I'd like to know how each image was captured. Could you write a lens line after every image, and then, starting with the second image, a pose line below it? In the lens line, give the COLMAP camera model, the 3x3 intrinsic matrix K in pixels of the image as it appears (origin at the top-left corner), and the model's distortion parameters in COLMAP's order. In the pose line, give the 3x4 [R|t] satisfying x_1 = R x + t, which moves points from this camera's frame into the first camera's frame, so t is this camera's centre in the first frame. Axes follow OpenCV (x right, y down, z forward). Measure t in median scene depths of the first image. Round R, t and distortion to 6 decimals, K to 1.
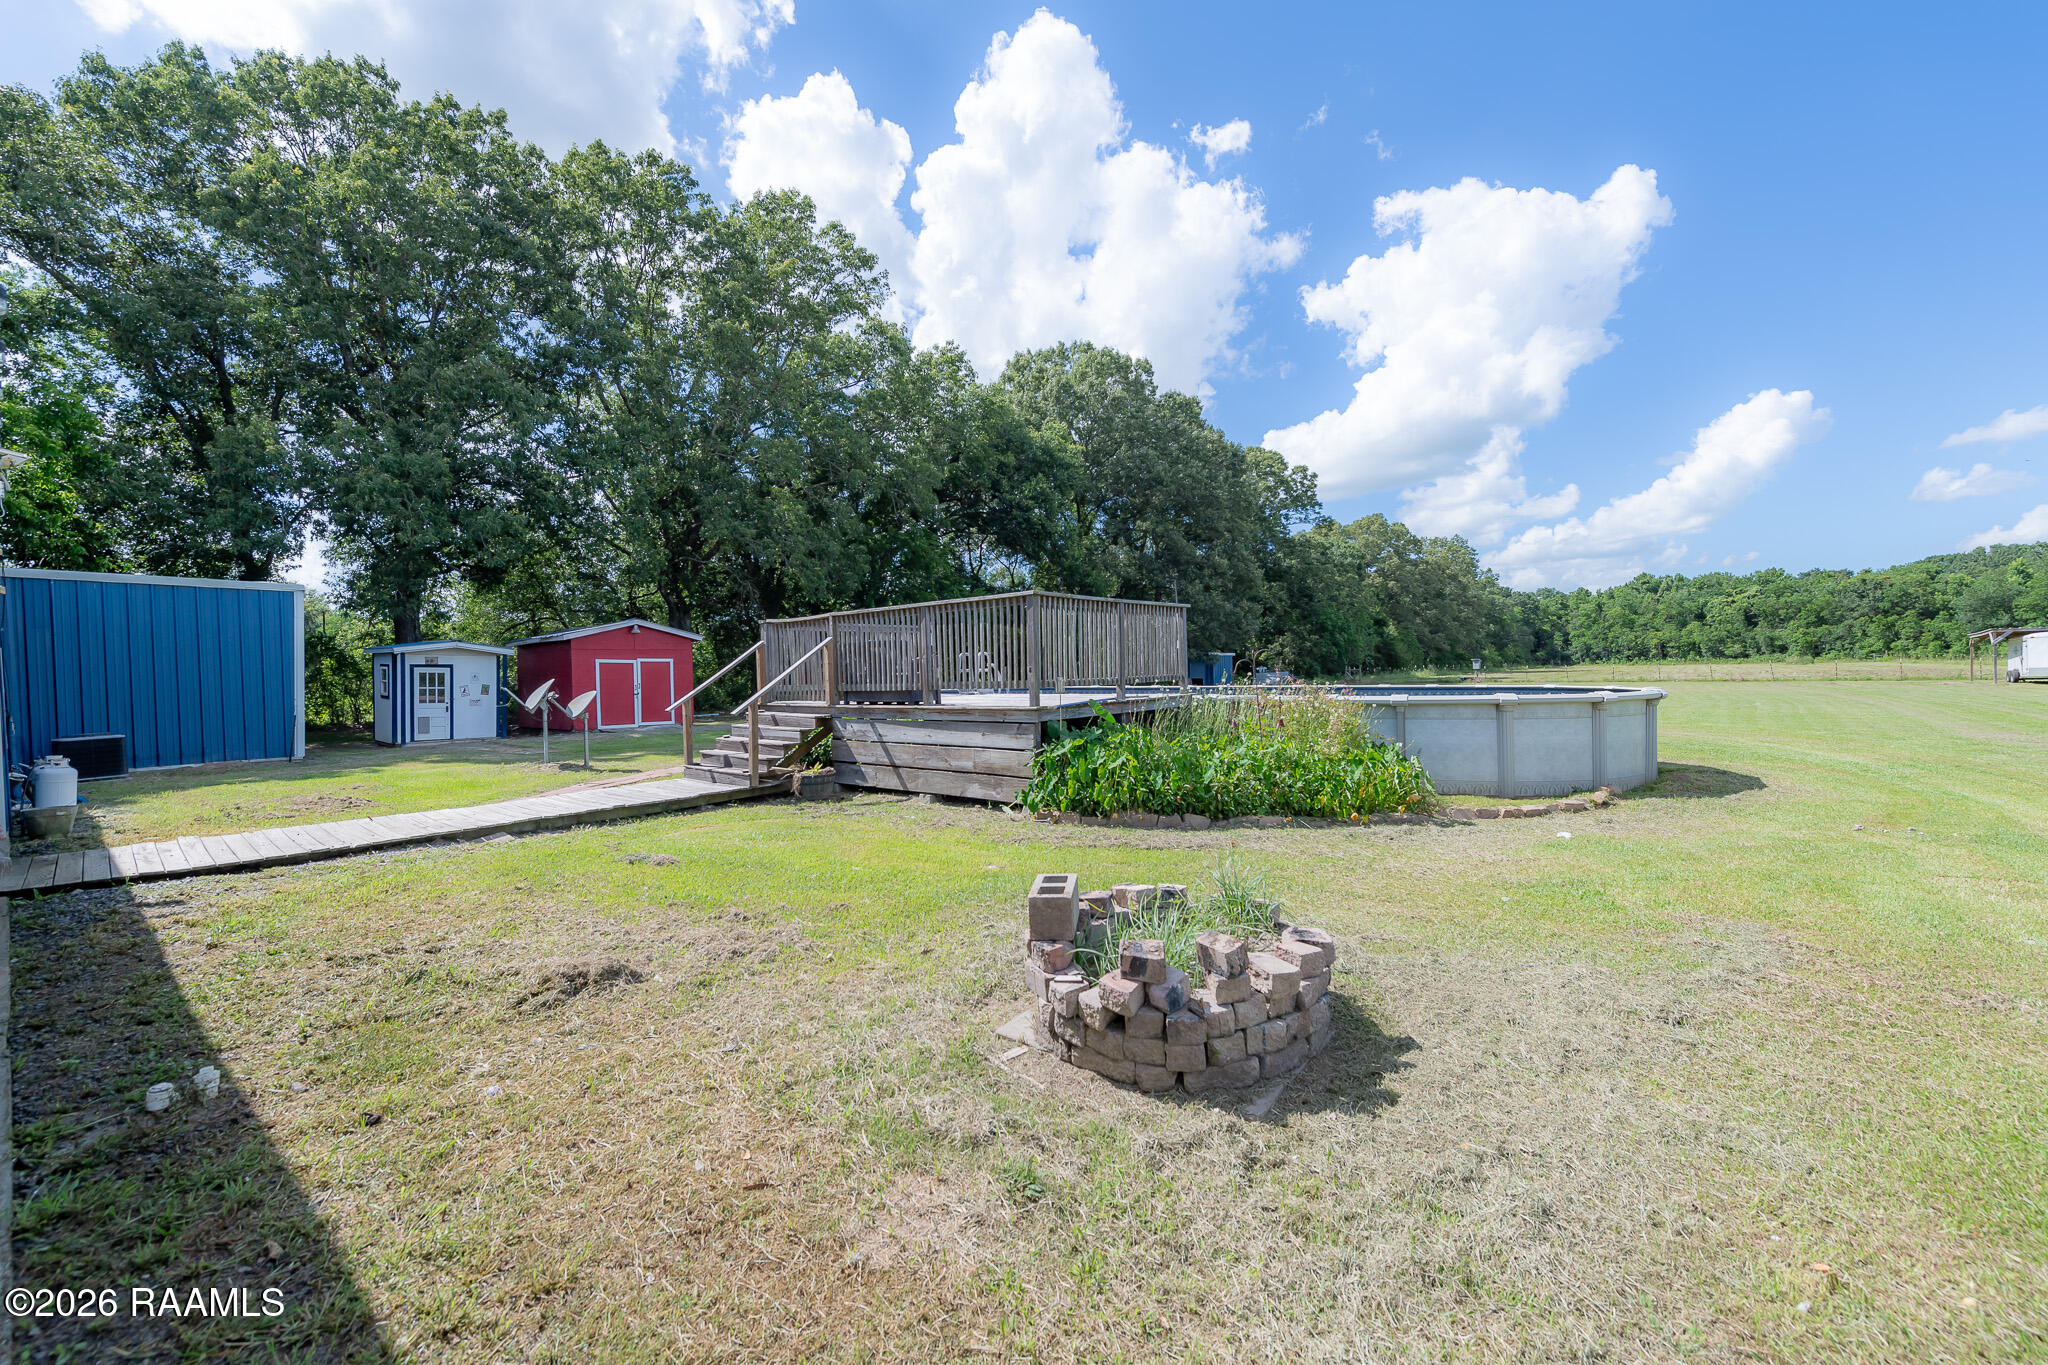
lens RADIAL K [[828.0, 0, 1012.4], [0, 828.0, 677.7], [0, 0, 1]] dist [0.007836, -0.001613]
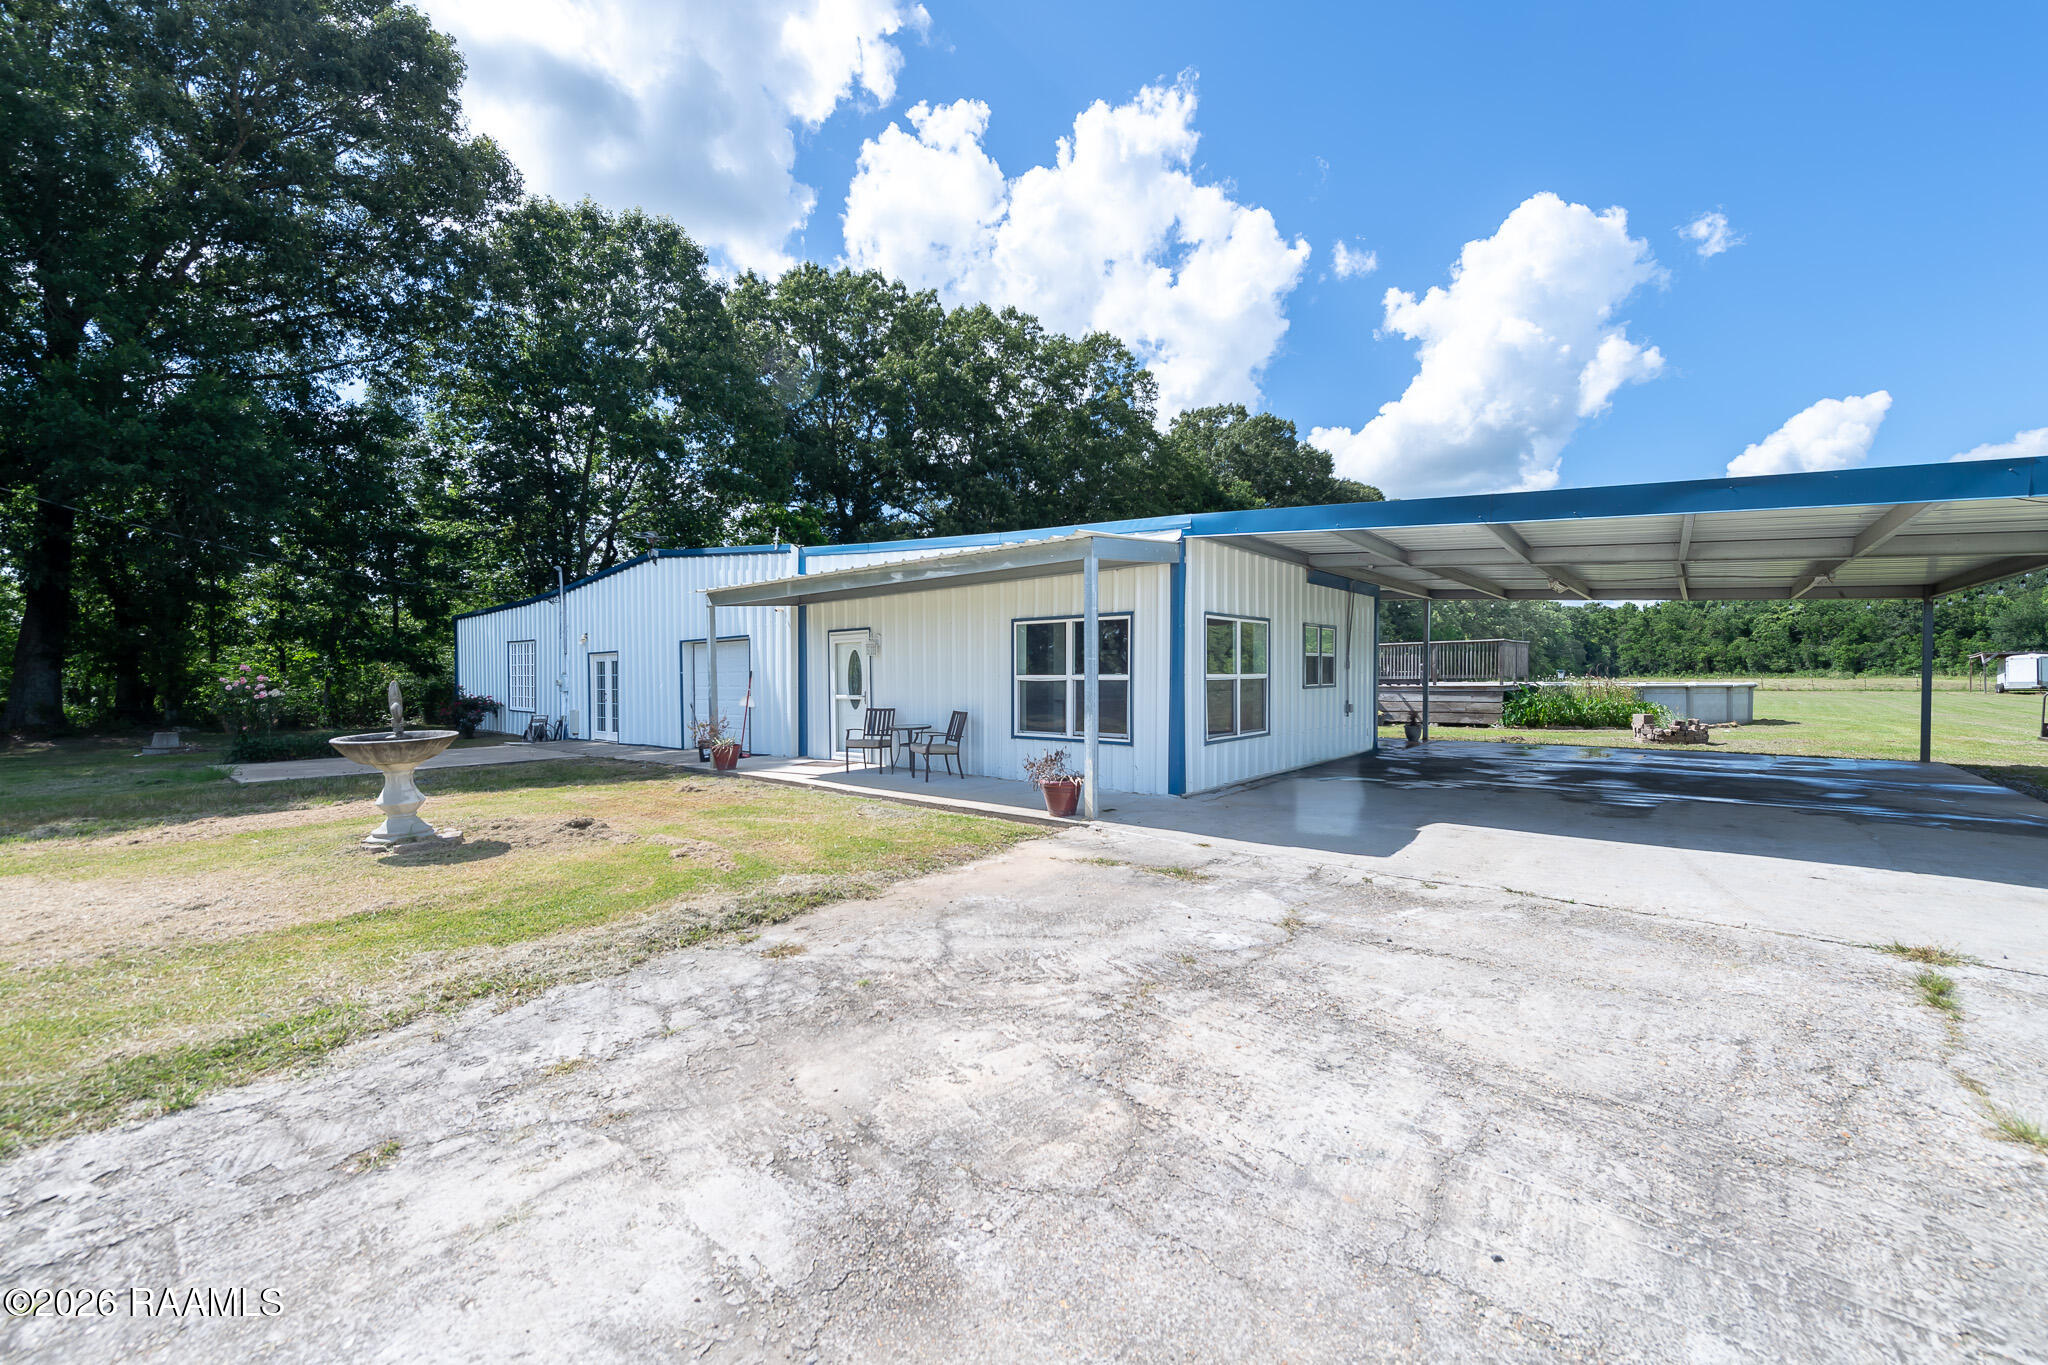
lens RADIAL K [[828.0, 0, 1028.8], [0, 828.0, 685.3], [0, 0, 1]] dist [0.007836, -0.001613]
pose [[0.999744, 0.013994, -0.017778, -0.312907], [-0.013933, 0.999896, 0.003592, 0.010588], [0.017827, -0.003343, 0.999836, -0.351873]]
